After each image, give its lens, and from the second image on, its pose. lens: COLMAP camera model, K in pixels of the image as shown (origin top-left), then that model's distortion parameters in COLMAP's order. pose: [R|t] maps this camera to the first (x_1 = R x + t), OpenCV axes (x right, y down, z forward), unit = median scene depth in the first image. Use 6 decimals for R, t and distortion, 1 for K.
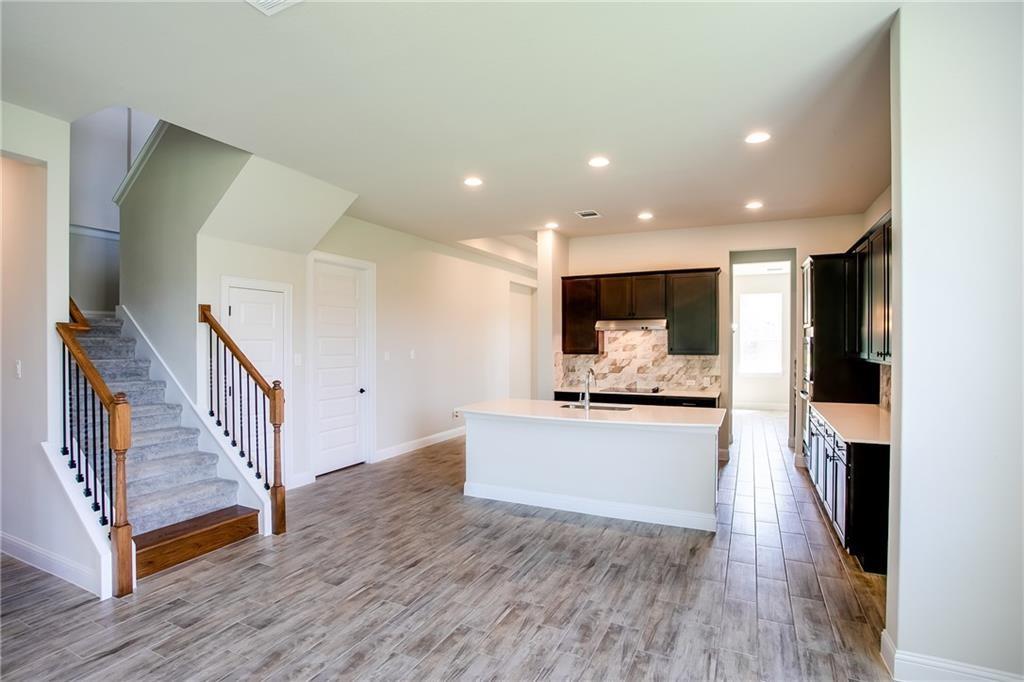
lens RADIAL K [[500.8, 0, 509.6], [0, 500.8, 344.9], [0, 0, 1]] dist [-0.082782, 0.036635]
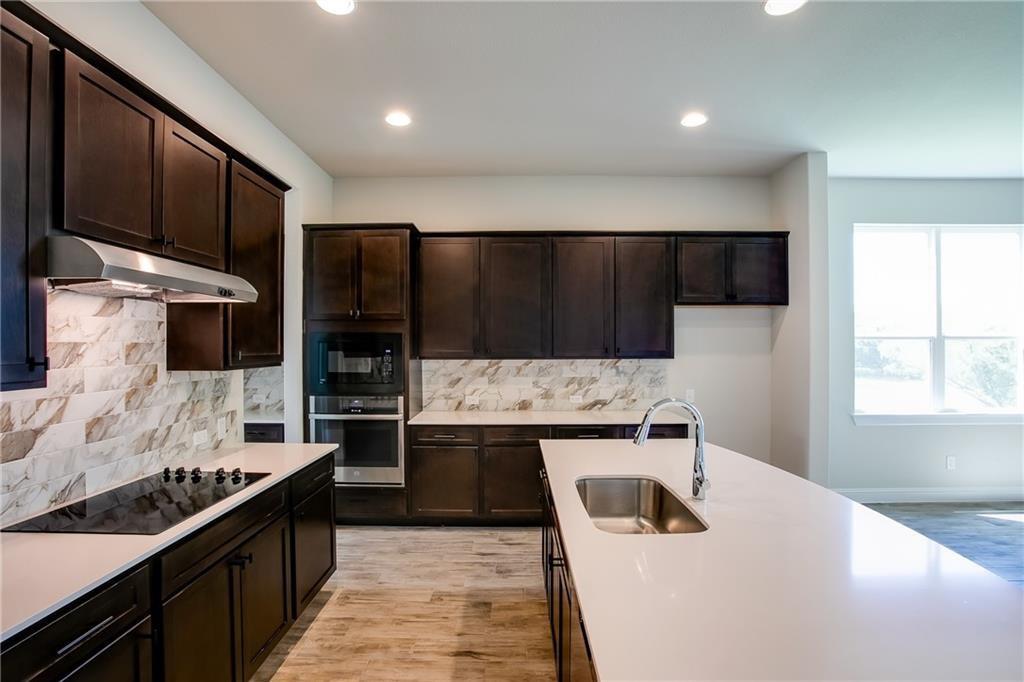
lens RADIAL K [[500.8, 0, 509.6], [0, 500.8, 344.9], [0, 0, 1]] dist [-0.082782, 0.036635]
pose [[-0.426044, 0.003434, 0.904696, -0.103060], [0.008366, 0.999965, 0.000144, 0.002282], [-0.904664, 0.007630, -0.426058, 0.930710]]
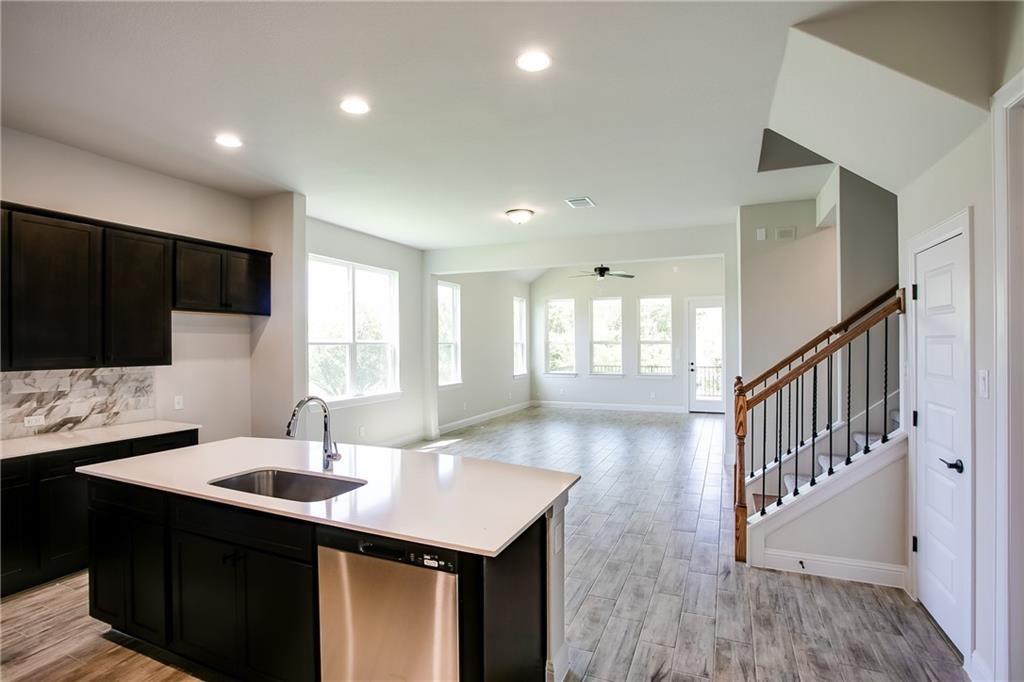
lens RADIAL K [[500.8, 0, 509.6], [0, 500.8, 344.9], [0, 0, 1]] dist [-0.082782, 0.036635]
pose [[-0.999141, 0.004627, -0.041173, -0.013775], [0.004369, 0.999970, 0.006353, -0.005487], [0.041201, 0.006168, -0.999132, 1.093508]]
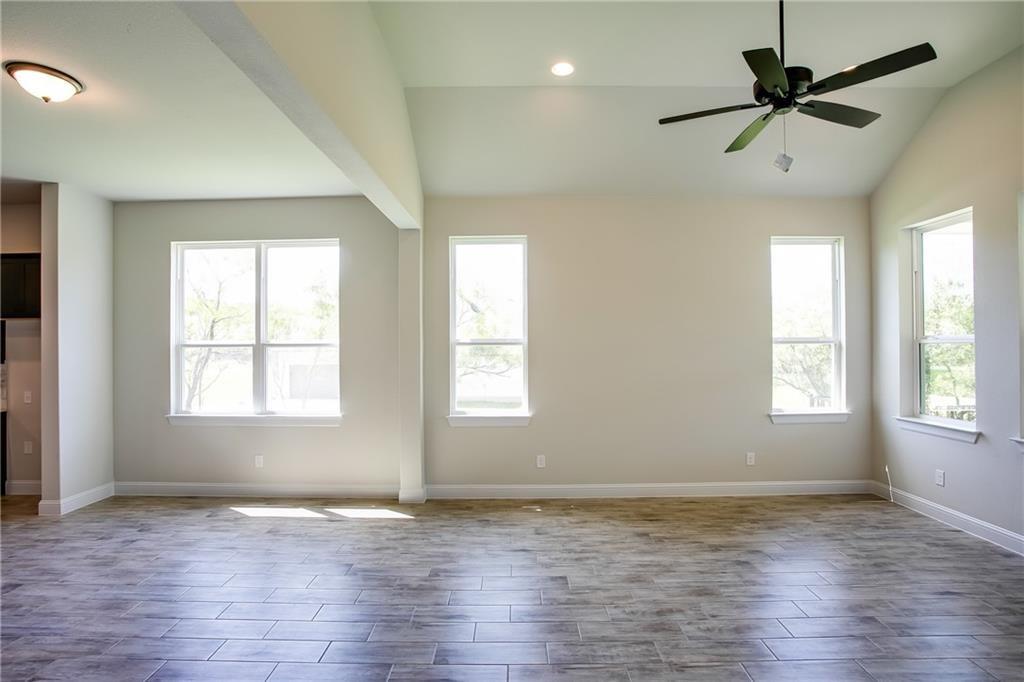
lens RADIAL K [[500.8, 0, 509.6], [0, 500.8, 344.9], [0, 0, 1]] dist [-0.082782, 0.036635]
pose [[-0.424955, 0.002688, 0.905210, -0.597705], [0.012003, 0.999924, 0.002665, -0.000840], [-0.905135, 0.011998, -0.424955, 0.046121]]
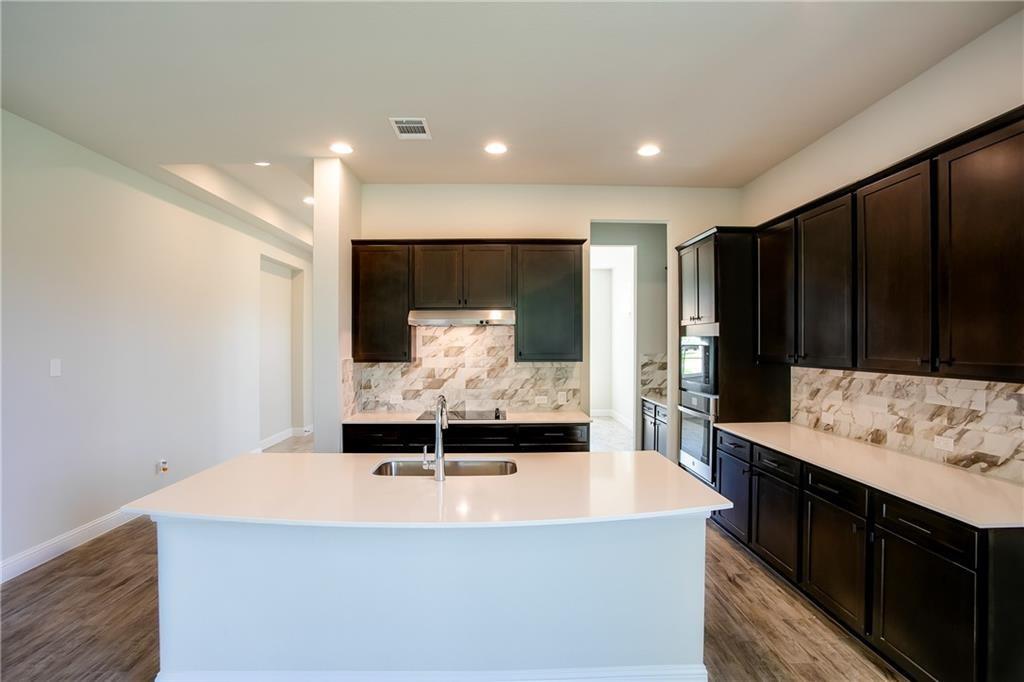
lens RADIAL K [[500.8, 0, 509.6], [0, 500.8, 344.9], [0, 0, 1]] dist [-0.082782, 0.036635]
pose [[0.888246, -0.001738, 0.459365, -0.006882], [0.003217, 0.999992, -0.002438, -0.001599], [-0.459357, 0.003644, 0.888244, 0.374036]]
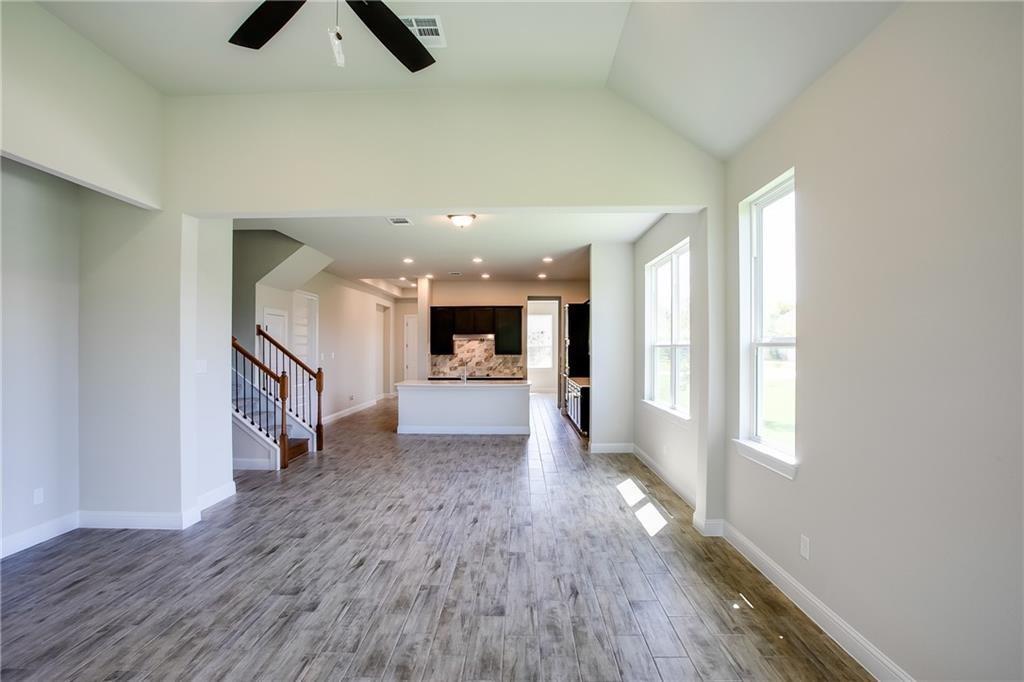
lens RADIAL K [[500.8, 0, 509.6], [0, 500.8, 344.9], [0, 0, 1]] dist [-0.082782, 0.036635]
pose [[0.908852, 0.002138, 0.417114, -0.352031], [0.002099, 0.999951, -0.009697, 0.002772], [-0.417114, 0.009688, 0.908802, -0.590997]]
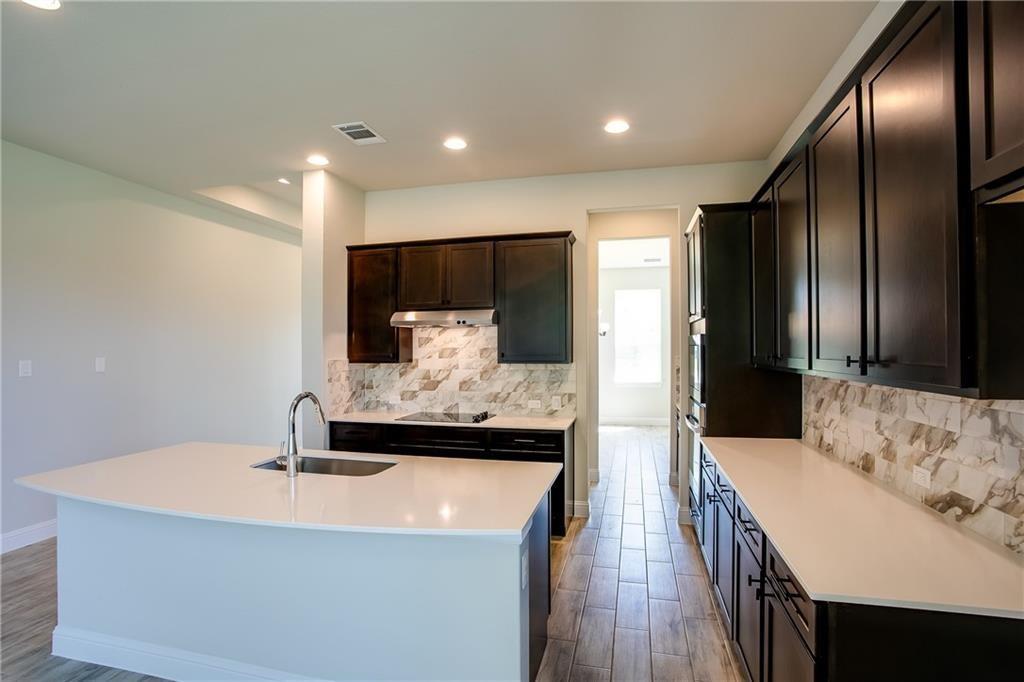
lens RADIAL K [[500.8, 0, 509.6], [0, 500.8, 344.9], [0, 0, 1]] dist [-0.082782, 0.036635]
pose [[0.978497, -0.000019, 0.206262, 0.190094], [0.003075, 0.999890, -0.014494, 0.005027], [-0.206239, 0.014816, 0.978390, 0.333324]]
